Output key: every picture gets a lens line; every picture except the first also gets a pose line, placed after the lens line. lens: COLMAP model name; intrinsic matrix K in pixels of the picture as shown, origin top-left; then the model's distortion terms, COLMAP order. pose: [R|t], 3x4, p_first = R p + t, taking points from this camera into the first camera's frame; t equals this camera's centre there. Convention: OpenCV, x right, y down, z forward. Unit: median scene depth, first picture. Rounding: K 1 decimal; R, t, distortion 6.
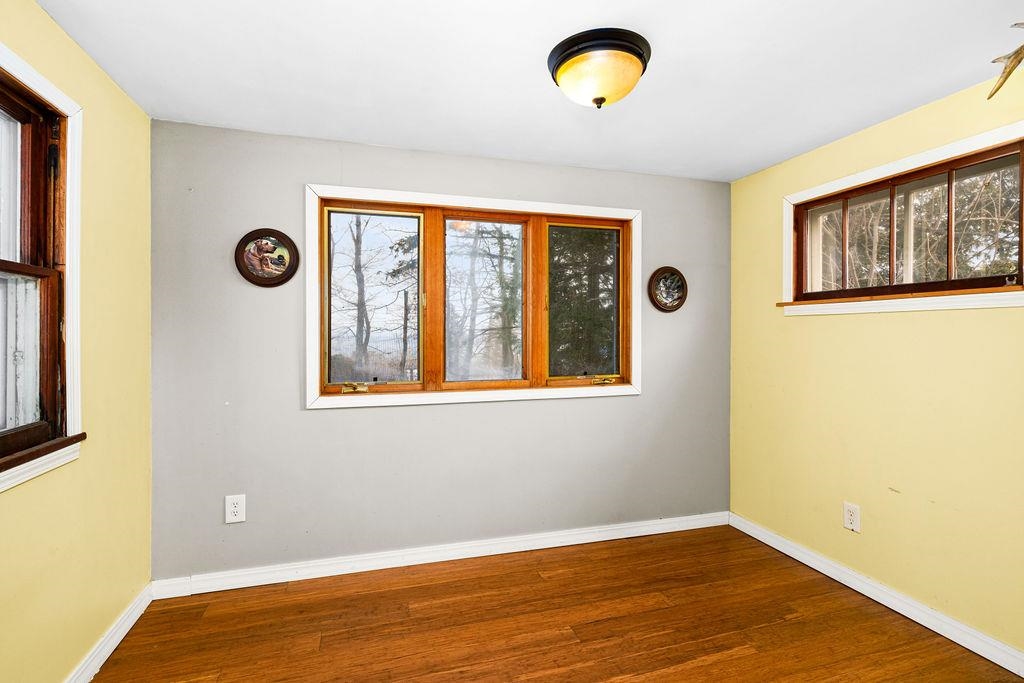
lens RADIAL K [[496.5, 0, 511.2], [0, 496.5, 338.8], [0, 0, 1]] dist [0.002146, 0.001261]
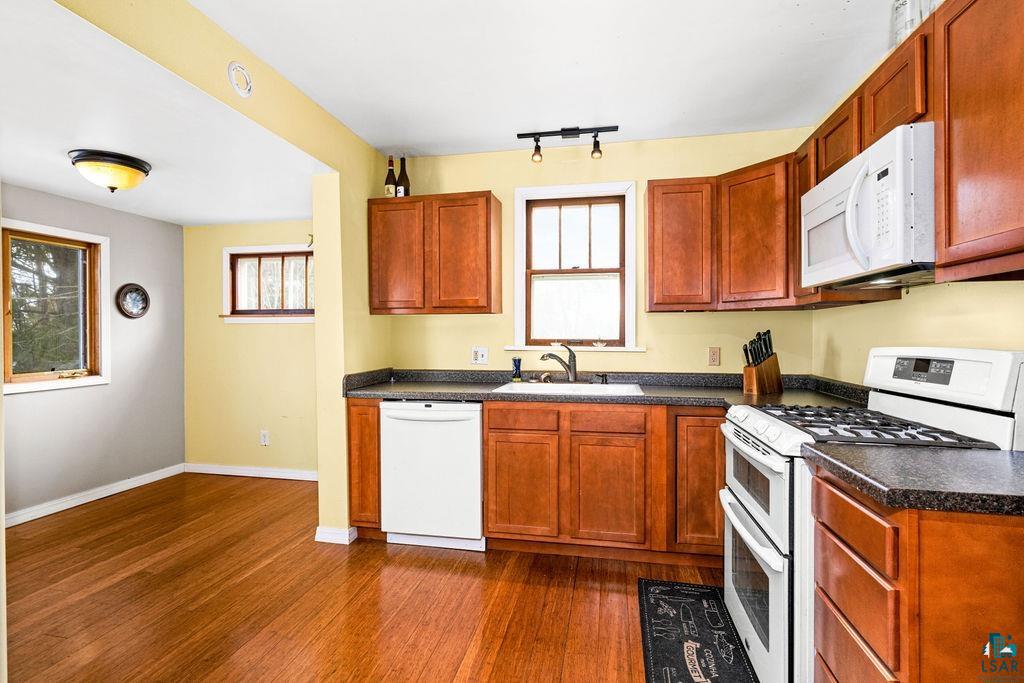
lens RADIAL K [[496.5, 0, 511.8], [0, 496.5, 338.9], [0, 0, 1]] dist [0.002146, 0.001261]
pose [[0.493635, -0.007023, 0.869641, -0.351318], [0.005237, 0.999973, 0.005102, -0.001786], [-0.869653, 0.002036, 0.493659, -0.537683]]
